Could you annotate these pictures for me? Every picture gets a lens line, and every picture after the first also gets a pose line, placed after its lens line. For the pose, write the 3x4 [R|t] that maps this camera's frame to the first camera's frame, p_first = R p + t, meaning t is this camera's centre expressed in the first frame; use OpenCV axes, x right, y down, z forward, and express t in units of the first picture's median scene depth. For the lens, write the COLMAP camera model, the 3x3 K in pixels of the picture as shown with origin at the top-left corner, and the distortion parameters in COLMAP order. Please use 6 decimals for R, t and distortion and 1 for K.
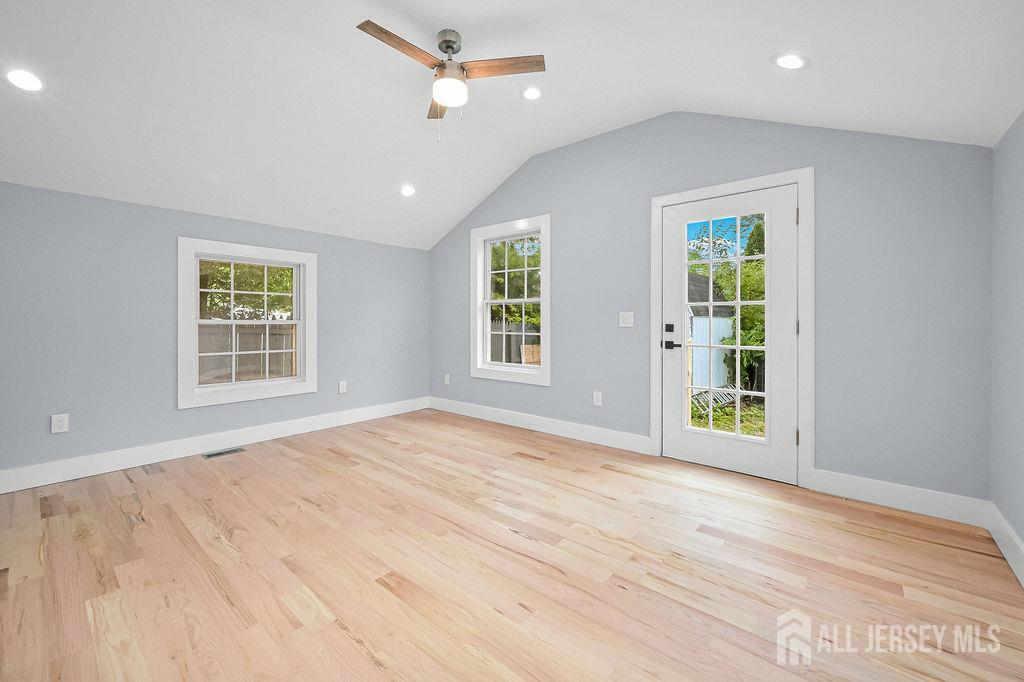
lens RADIAL K [[411.5, 0, 512.6], [0, 411.5, 322.3], [0, 0, 1]] dist [-0.002135, -0.000326]
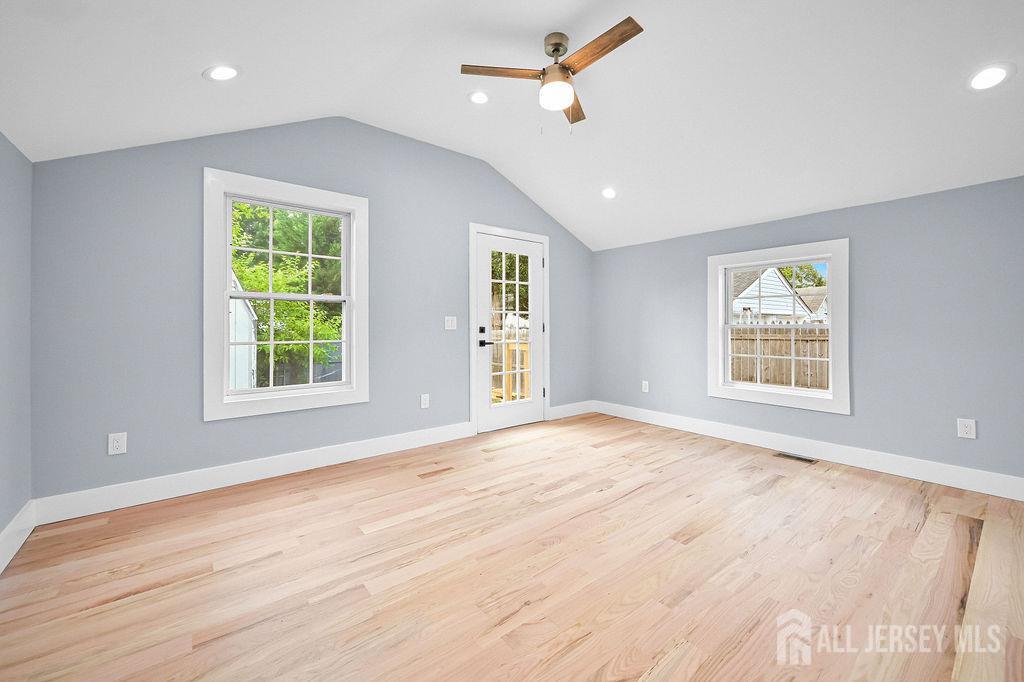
lens RADIAL K [[409.7, 0, 512.6], [0, 409.7, 325.0], [0, 0, 1]] dist [0.001231, 0.000191]
pose [[0.191520, -0.002990, 0.981484, -1.094073], [0.006229, 0.999979, 0.001830, -0.004682], [-0.981469, 0.005763, 0.191534, 0.871535]]
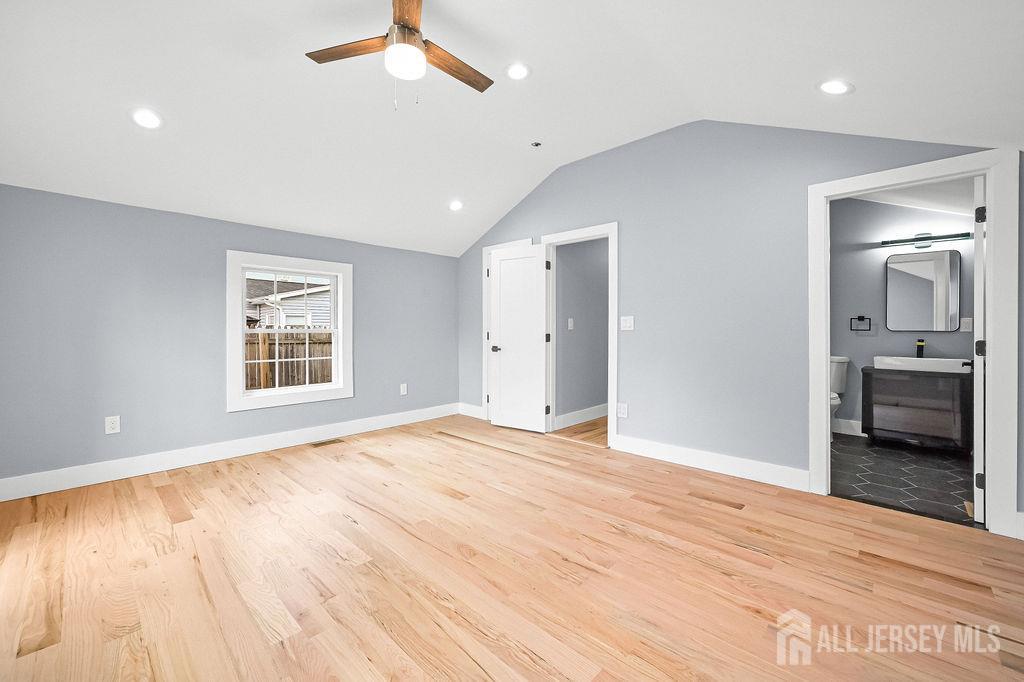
lens RADIAL K [[411.2, 0, 510.6], [0, 411.2, 329.8], [0, 0, 1]] dist [0.000690, 0.000118]
pose [[-0.998135, -0.002027, 0.061018, -0.400913], [-0.001857, 0.999994, 0.002848, -0.001409], [-0.061023, 0.002729, -0.998133, 1.755244]]
